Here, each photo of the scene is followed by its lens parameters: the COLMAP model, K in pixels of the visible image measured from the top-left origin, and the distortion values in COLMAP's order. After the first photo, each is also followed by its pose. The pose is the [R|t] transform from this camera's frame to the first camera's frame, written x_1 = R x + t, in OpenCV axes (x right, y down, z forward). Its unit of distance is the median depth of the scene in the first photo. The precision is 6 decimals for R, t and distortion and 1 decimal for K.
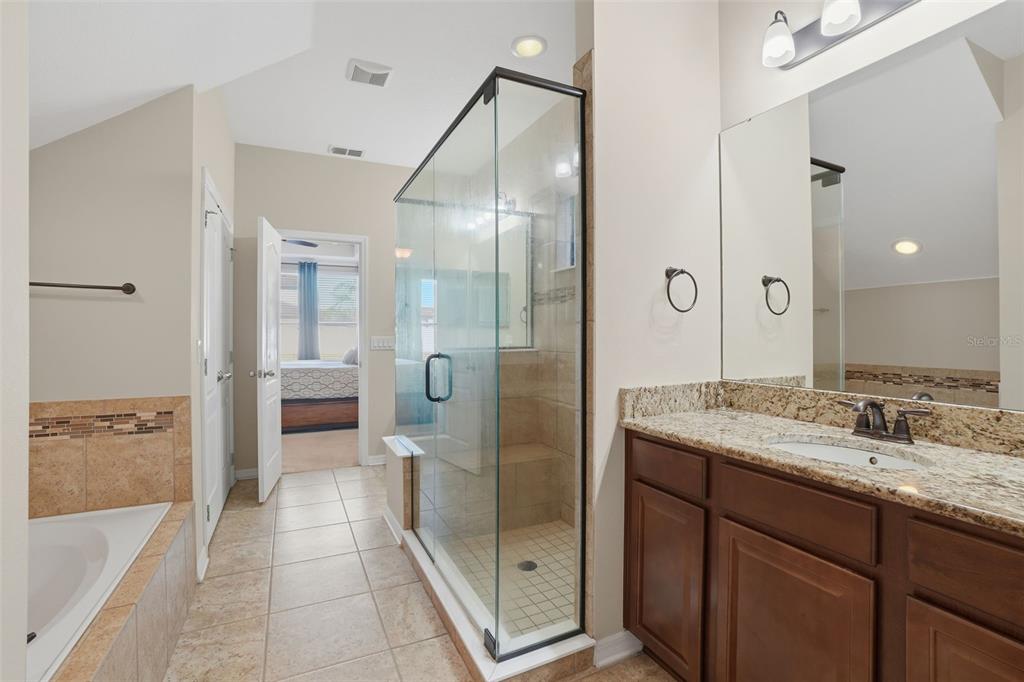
lens RADIAL K [[459.4, 0, 510.5], [0, 459.4, 328.6], [0, 0, 1]] dist [-0.061845, 0.019884]
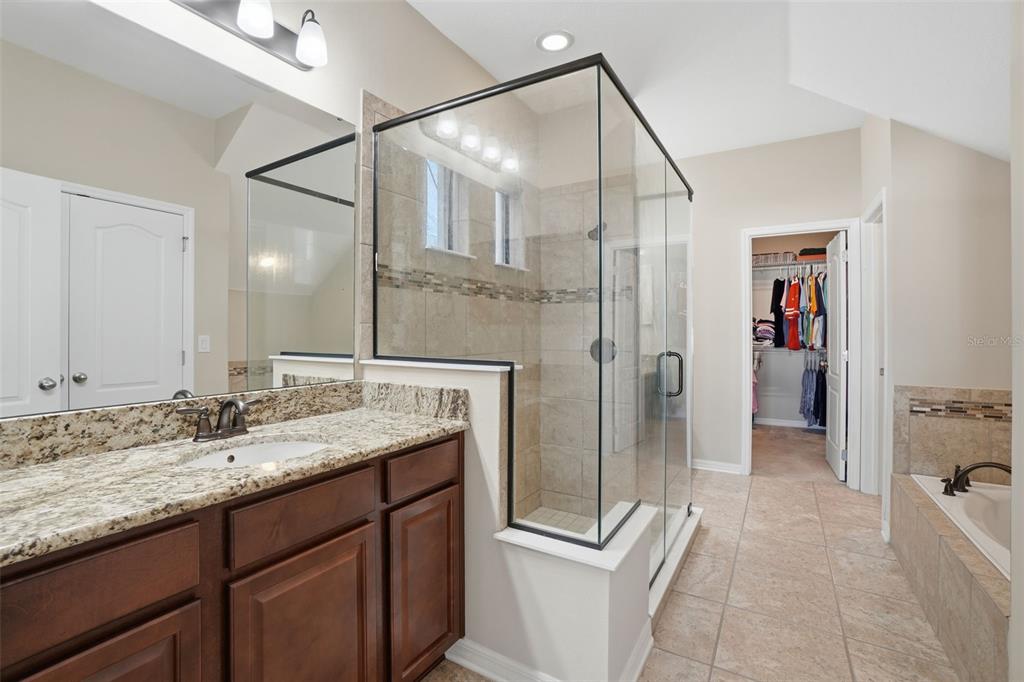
lens RADIAL K [[459.4, 0, 510.5], [0, 459.4, 328.6], [0, 0, 1]] dist [-0.061845, 0.019884]
pose [[-0.548469, 0.002660, 0.836167, -0.818003], [-0.005740, 0.999959, -0.006946, 0.010411], [-0.836151, -0.008609, -0.548431, 1.834647]]
